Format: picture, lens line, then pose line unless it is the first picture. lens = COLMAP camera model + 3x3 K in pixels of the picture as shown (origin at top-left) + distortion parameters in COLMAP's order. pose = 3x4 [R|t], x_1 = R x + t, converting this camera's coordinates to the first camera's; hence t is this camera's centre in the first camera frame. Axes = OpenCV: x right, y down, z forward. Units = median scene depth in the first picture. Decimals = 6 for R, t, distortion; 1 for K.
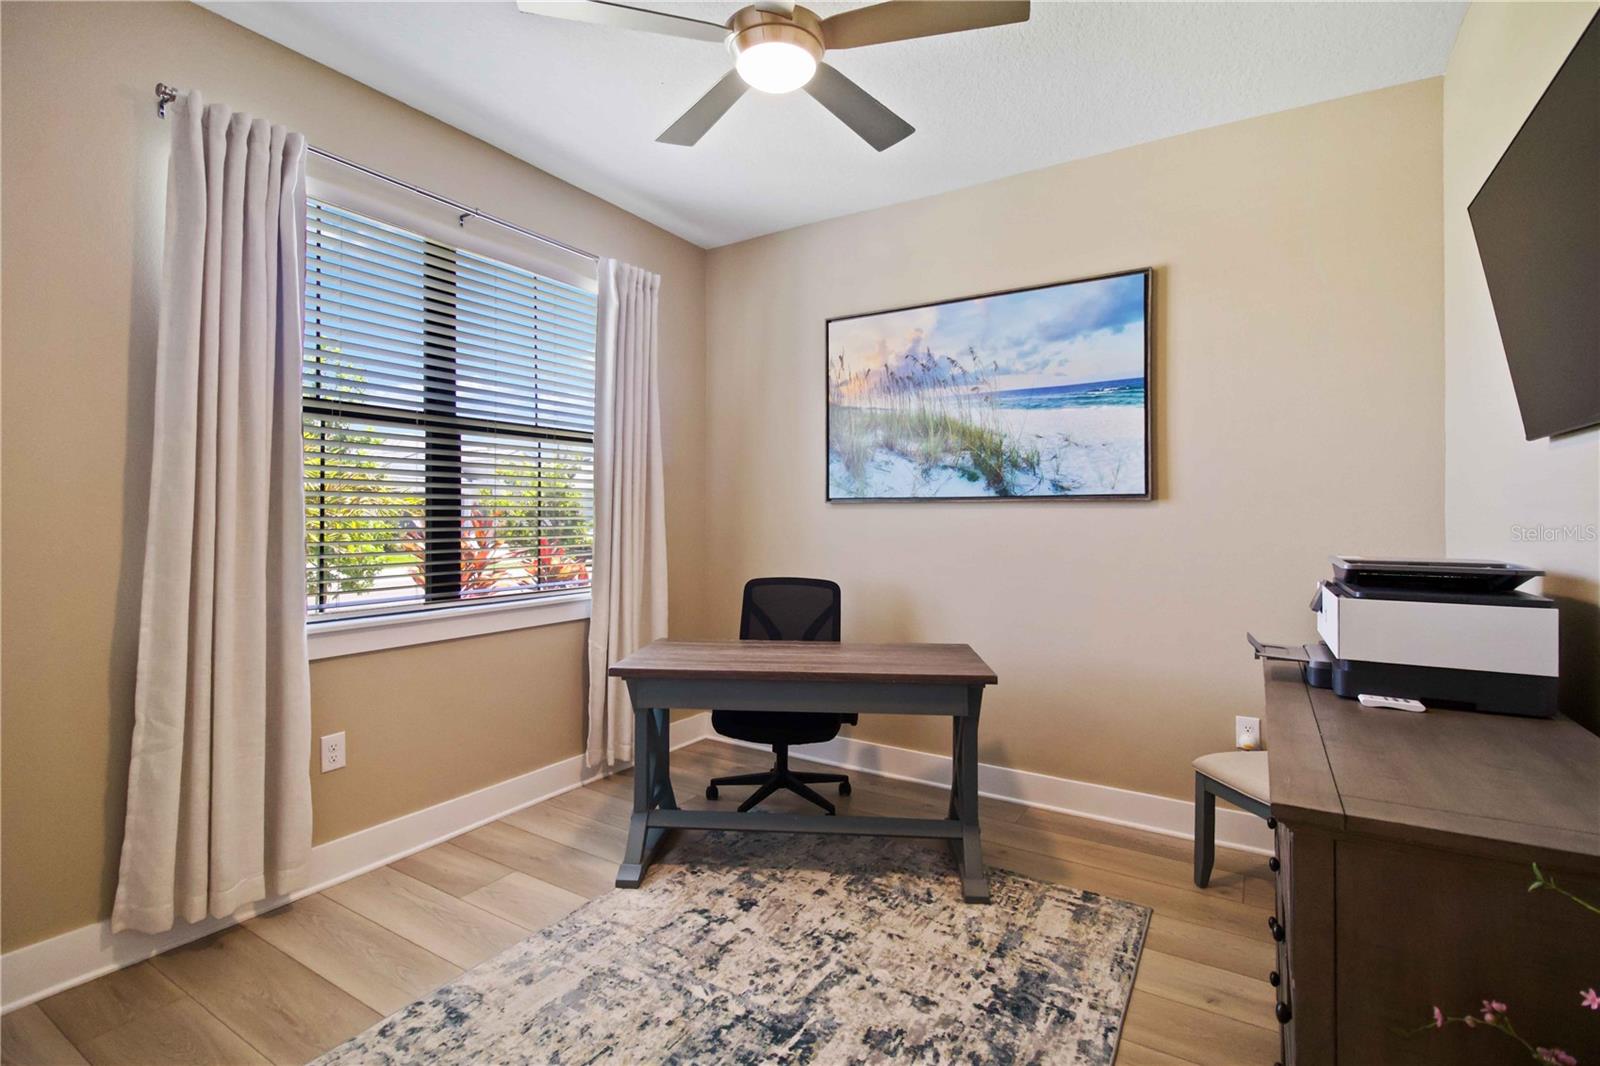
lens RADIAL K [[740.5, 0, 806.8], [0, 740.5, 526.7], [0, 0, 1]] dist [0.020399, -0.013288]
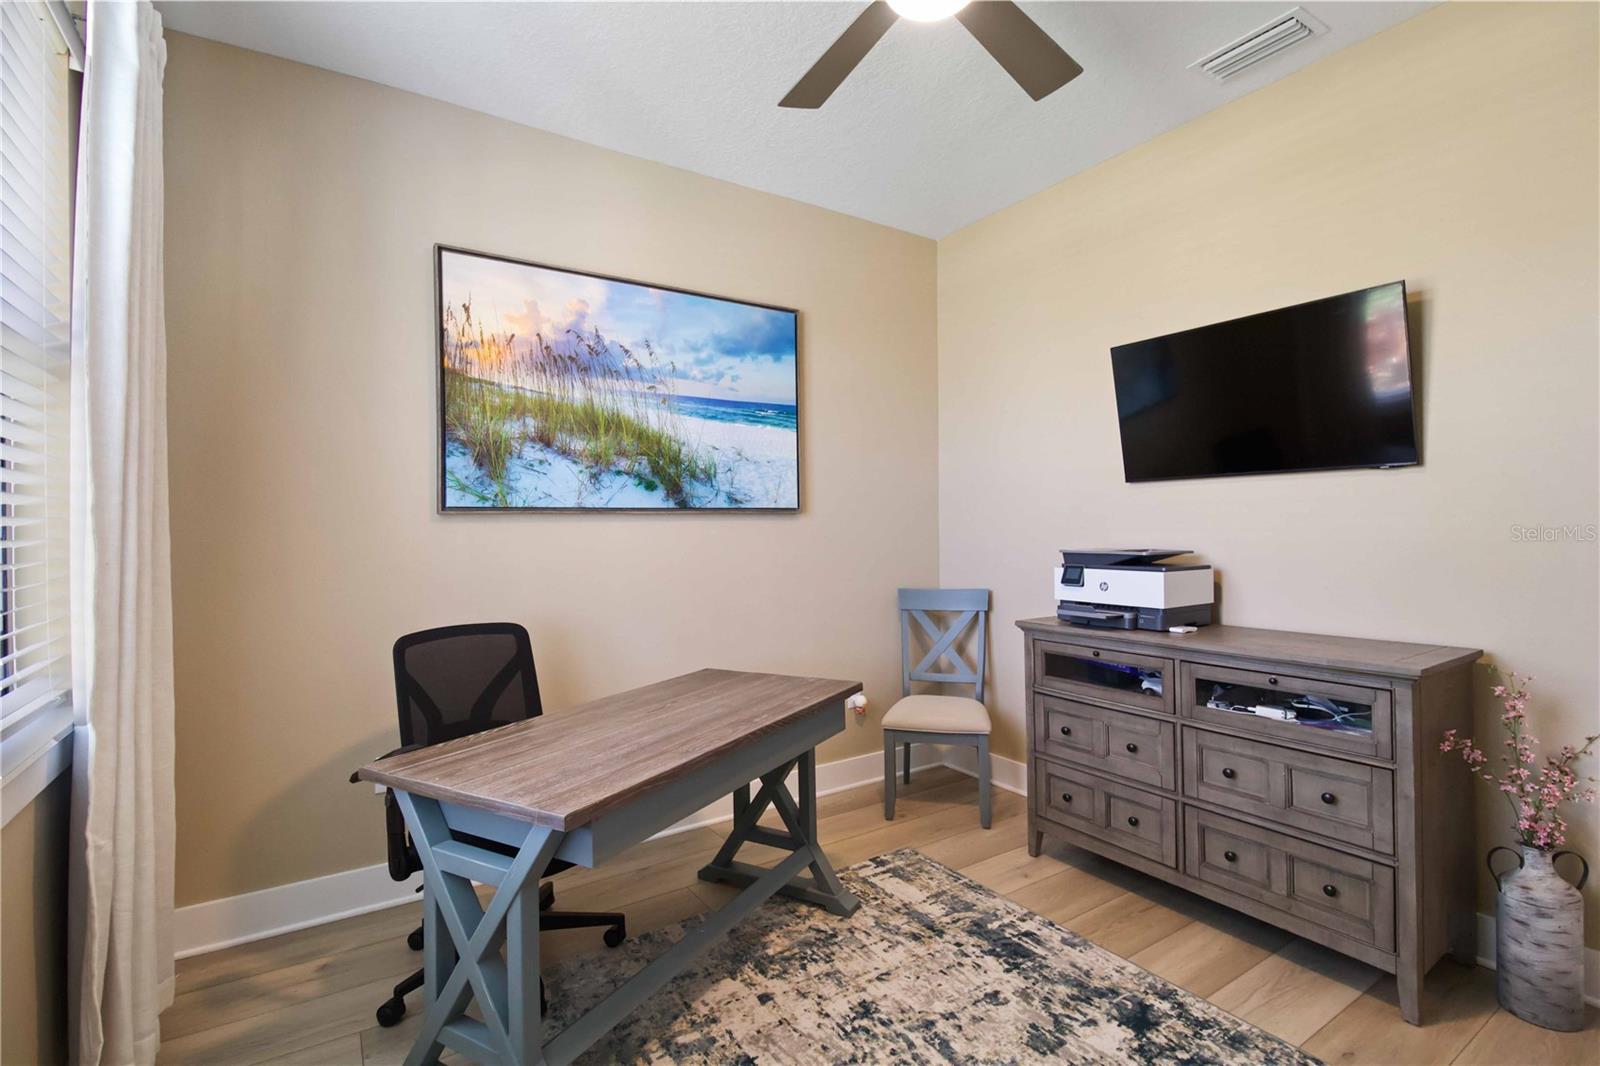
lens RADIAL K [[740.5, 0, 806.8], [0, 740.5, 526.7], [0, 0, 1]] dist [0.020399, -0.013288]
pose [[0.419904, -0.018112, 0.907388, -0.535212], [0.014070, 0.999811, 0.013446, -0.027760], [-0.907459, 0.007121, 0.420079, 0.470330]]
